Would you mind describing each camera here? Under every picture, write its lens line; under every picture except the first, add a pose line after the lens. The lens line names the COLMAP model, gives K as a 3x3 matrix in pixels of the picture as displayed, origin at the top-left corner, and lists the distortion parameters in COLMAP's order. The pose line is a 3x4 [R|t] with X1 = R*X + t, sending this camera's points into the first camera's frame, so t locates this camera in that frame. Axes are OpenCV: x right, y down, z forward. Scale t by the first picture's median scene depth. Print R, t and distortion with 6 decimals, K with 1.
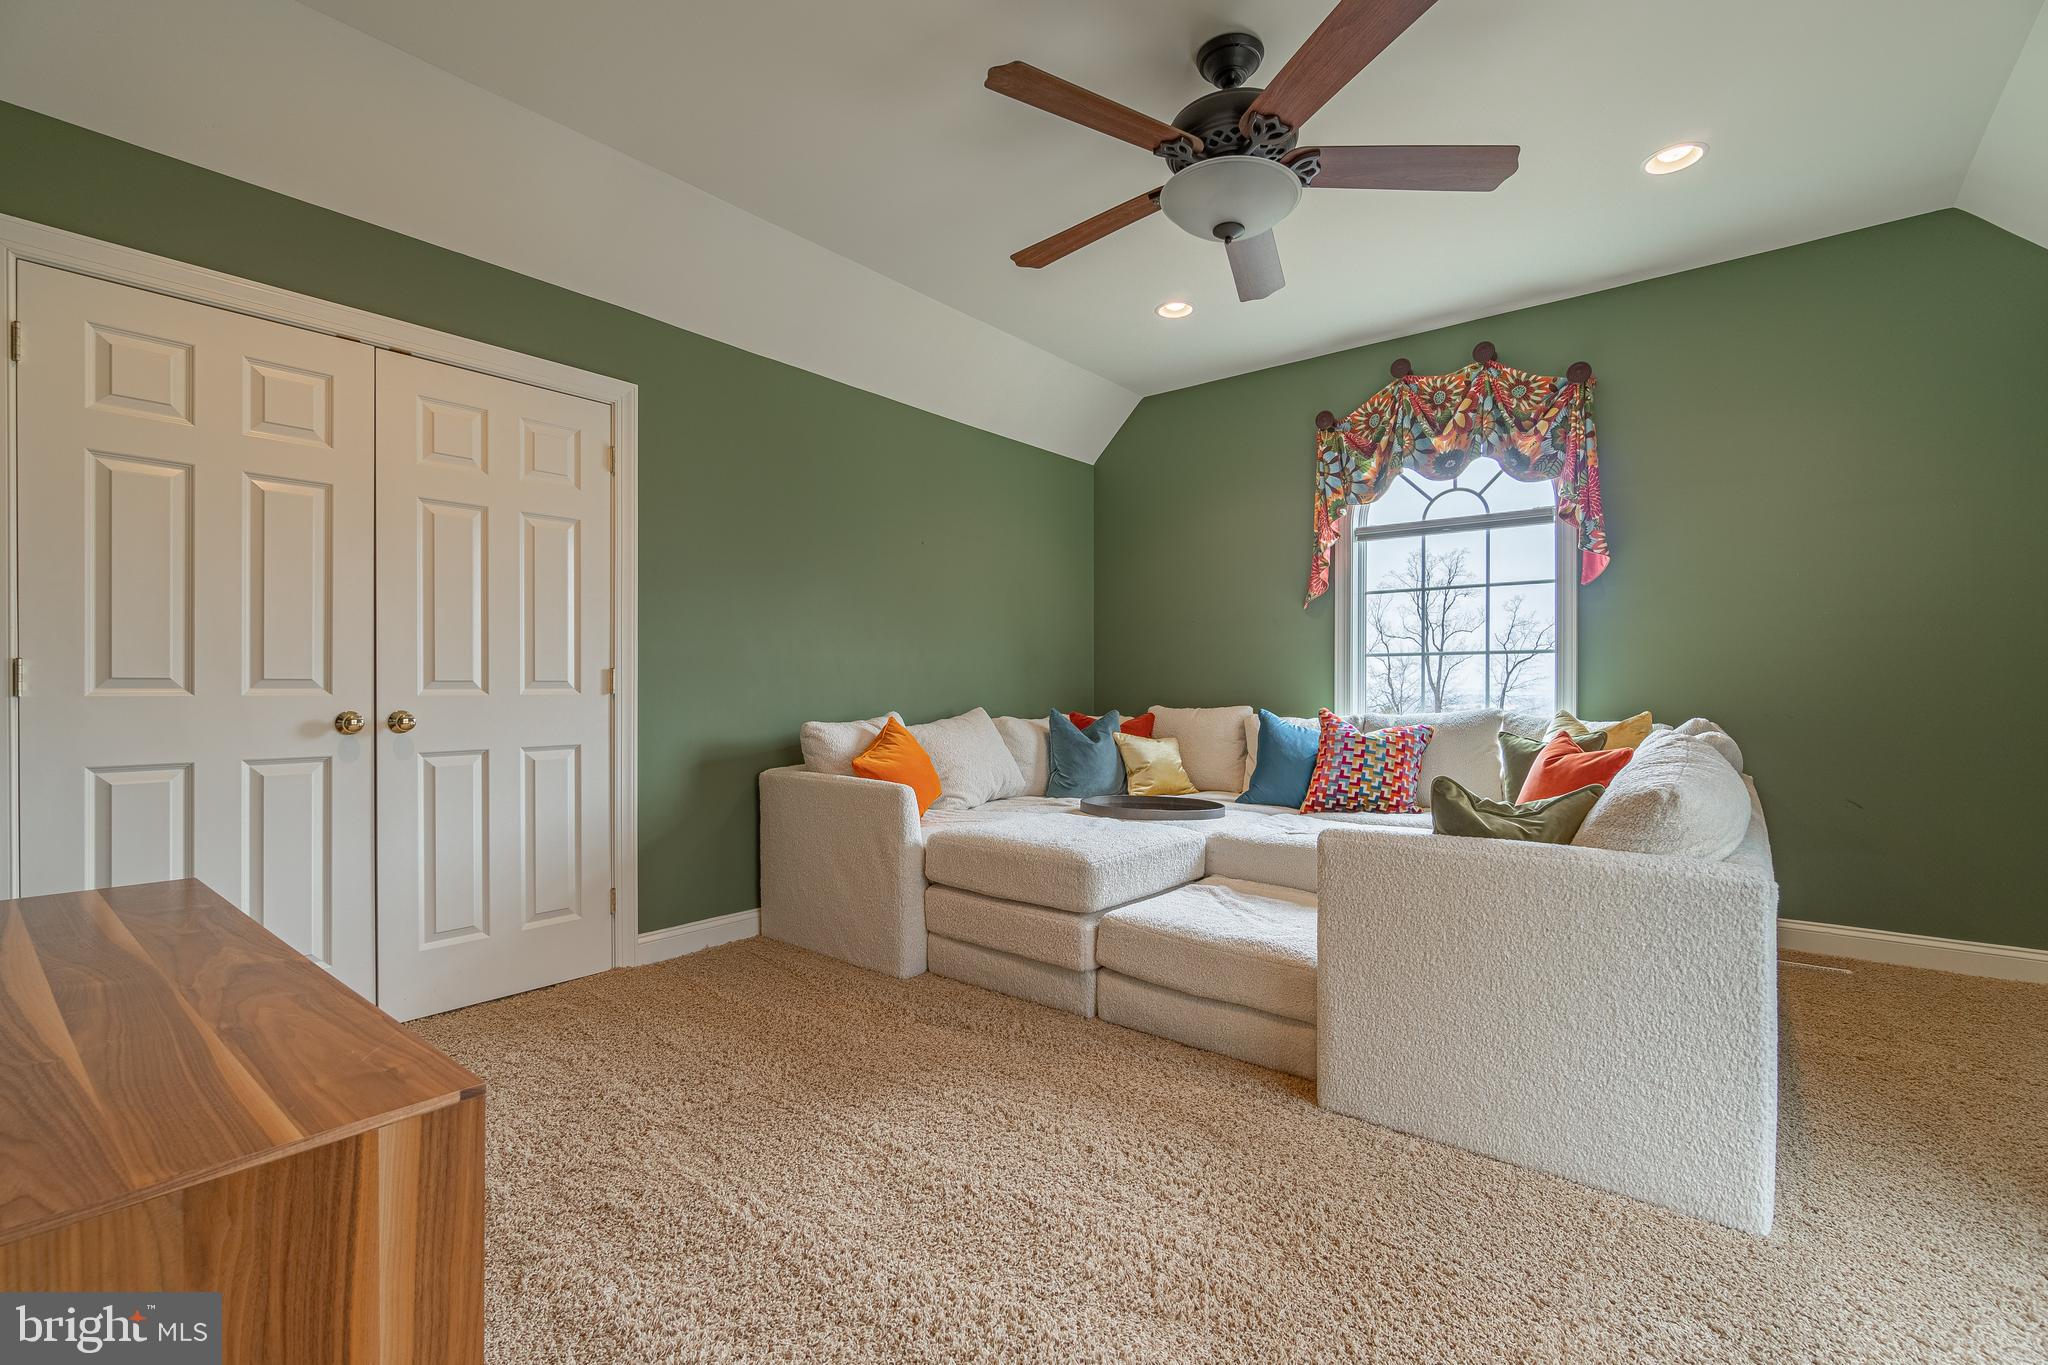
lens RADIAL K [[895.4, 0, 1027.0], [0, 895.4, 695.6], [0, 0, 1]] dist [-0.004833, 0.001450]
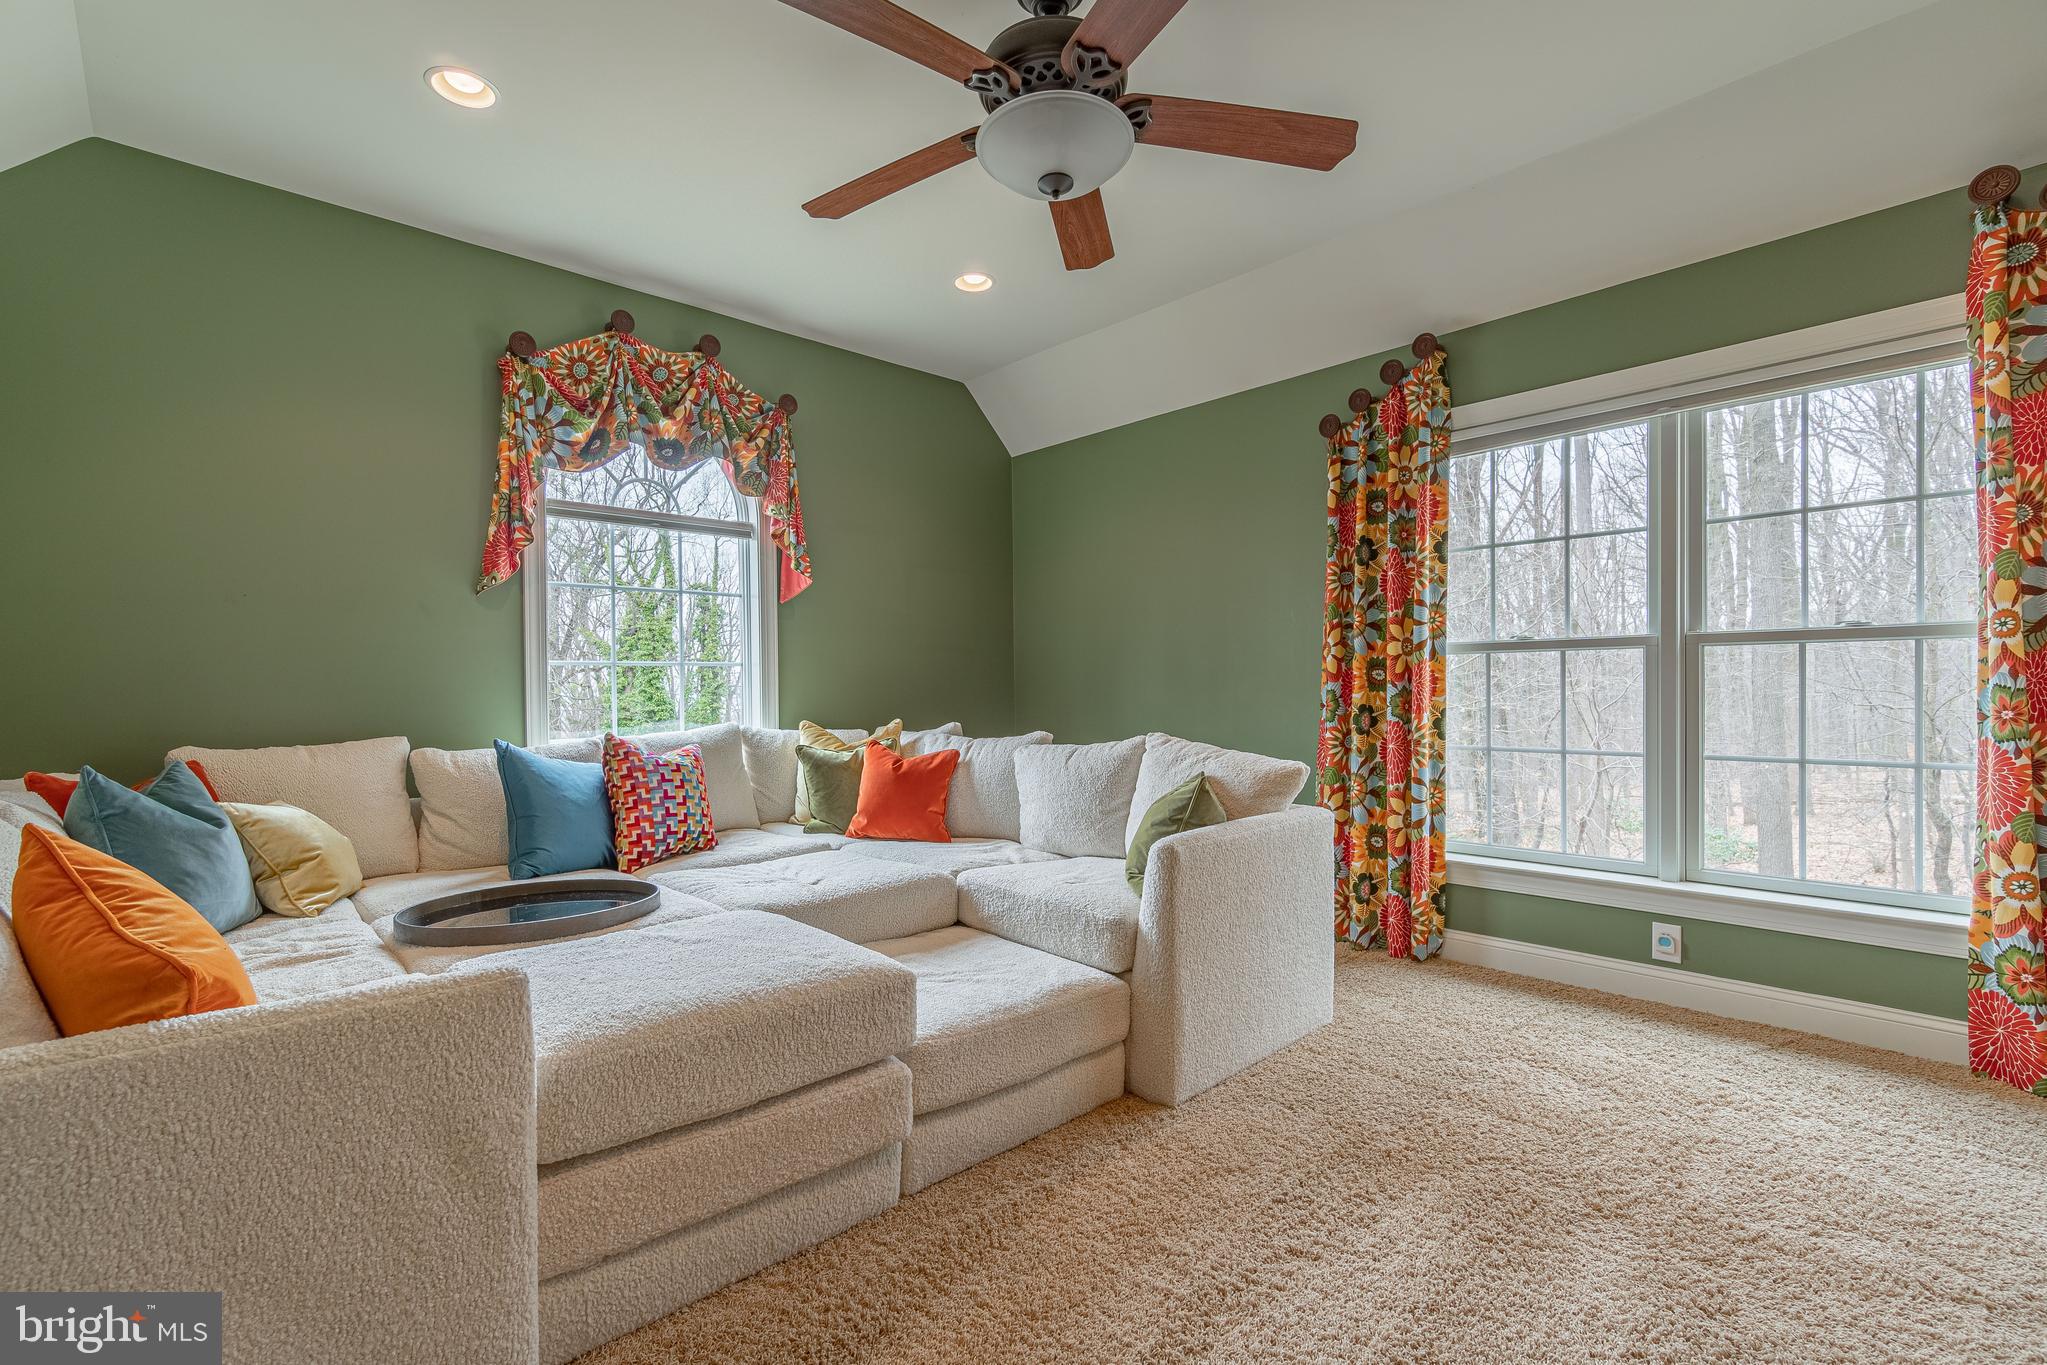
lens RADIAL K [[895.0, 0, 1028.2], [0, 895.0, 708.6], [0, 0, 1]] dist [-0.004833, 0.001450]
pose [[0.152971, -0.022069, 0.987984, -0.373395], [0.023697, 0.999545, 0.018659, -0.011906], [-0.987947, 0.020558, 0.153424, 0.529005]]
